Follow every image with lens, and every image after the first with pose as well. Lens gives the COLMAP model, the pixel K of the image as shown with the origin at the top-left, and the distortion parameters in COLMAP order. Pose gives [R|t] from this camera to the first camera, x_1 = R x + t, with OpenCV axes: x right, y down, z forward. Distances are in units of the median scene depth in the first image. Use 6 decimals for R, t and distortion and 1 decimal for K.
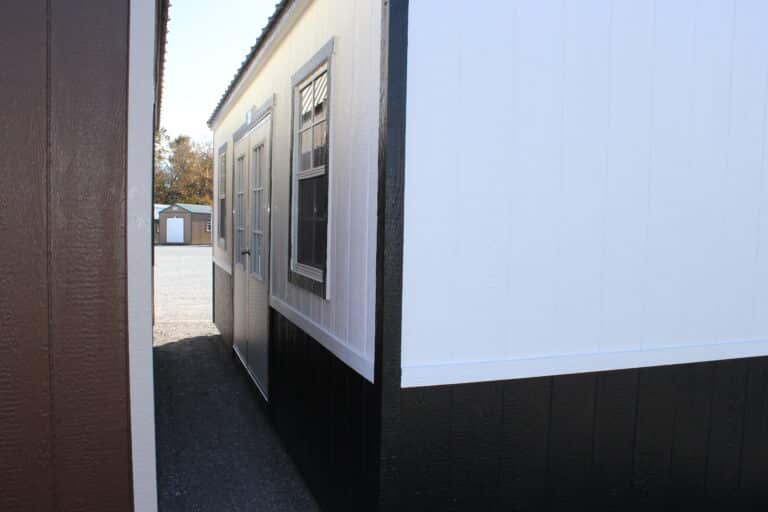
lens RADIAL K [[639.0, 0, 385.9], [0, 639.0, 258.6], [0, 0, 1]] dist [-0.161792, 0.137457]
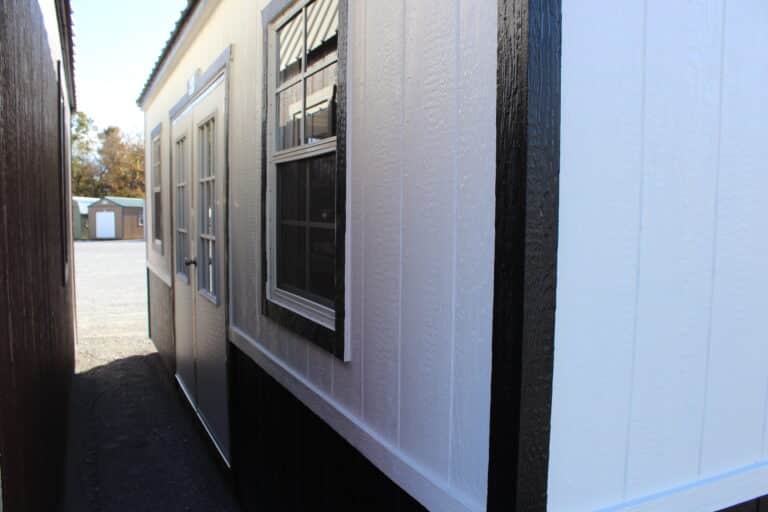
lens RADIAL K [[639.0, 0, 383.2], [0, 639.0, 251.4], [0, 0, 1]] dist [-0.161792, 0.137457]
pose [[0.995294, -0.022494, 0.094250, -0.060825], [0.021976, 0.999737, 0.006532, -0.022845], [-0.094372, -0.004430, 0.995527, 0.219917]]
